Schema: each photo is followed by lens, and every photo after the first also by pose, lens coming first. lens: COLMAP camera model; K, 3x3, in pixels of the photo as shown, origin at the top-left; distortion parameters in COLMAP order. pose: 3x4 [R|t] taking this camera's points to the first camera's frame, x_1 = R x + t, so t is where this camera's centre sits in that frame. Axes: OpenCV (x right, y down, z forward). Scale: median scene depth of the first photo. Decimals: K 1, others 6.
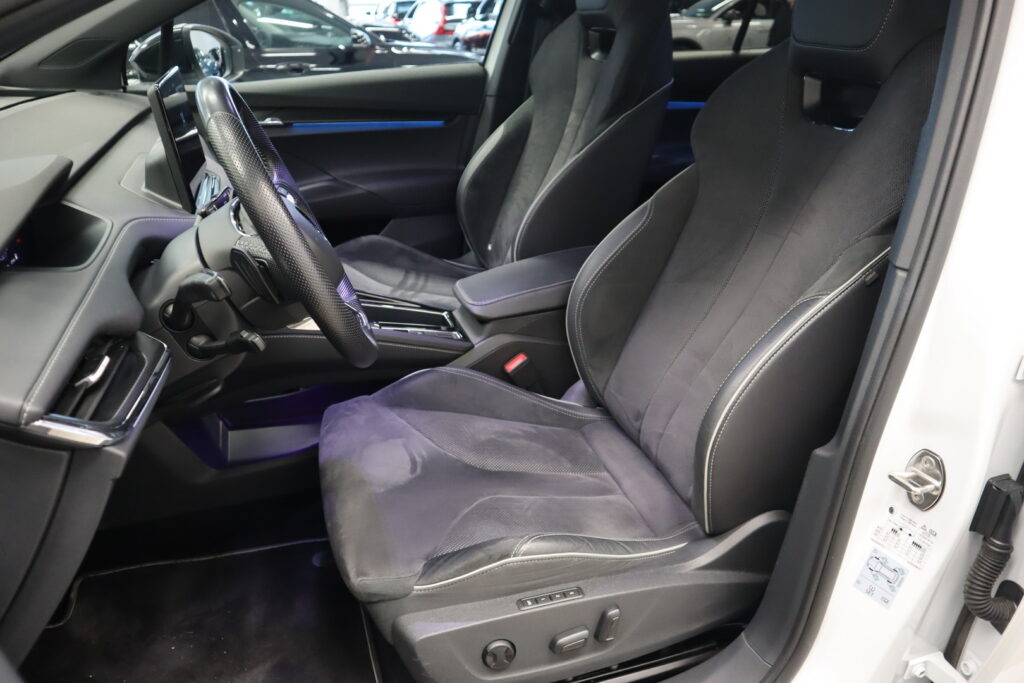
lens RADIAL K [[707.9, 0, 512.0], [0, 707.9, 341.5], [0, 0, 1]] dist [-0.130806, 0.080521]
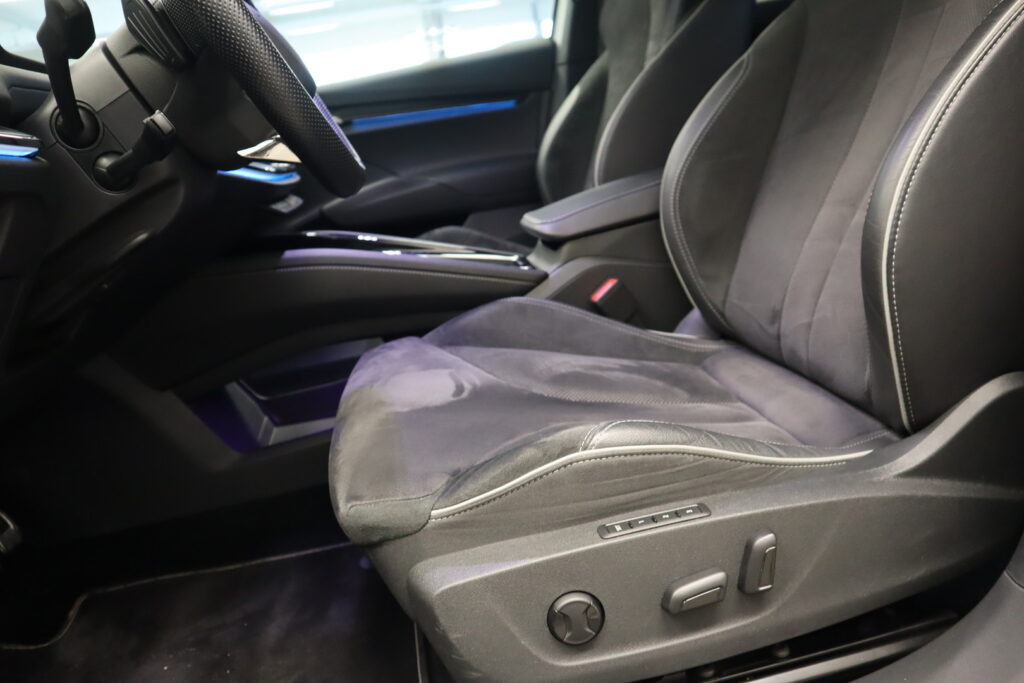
lens RADIAL K [[707.7, 0, 512.0], [0, 707.7, 341.5], [0, 0, 1]] dist [-0.124548, 0.073340]
pose [[0.975078, -0.120563, -0.186245, 0.054394], [0.092529, 0.983960, -0.152518, 0.240536], [0.201645, 0.131483, 0.970593, 0.295835]]
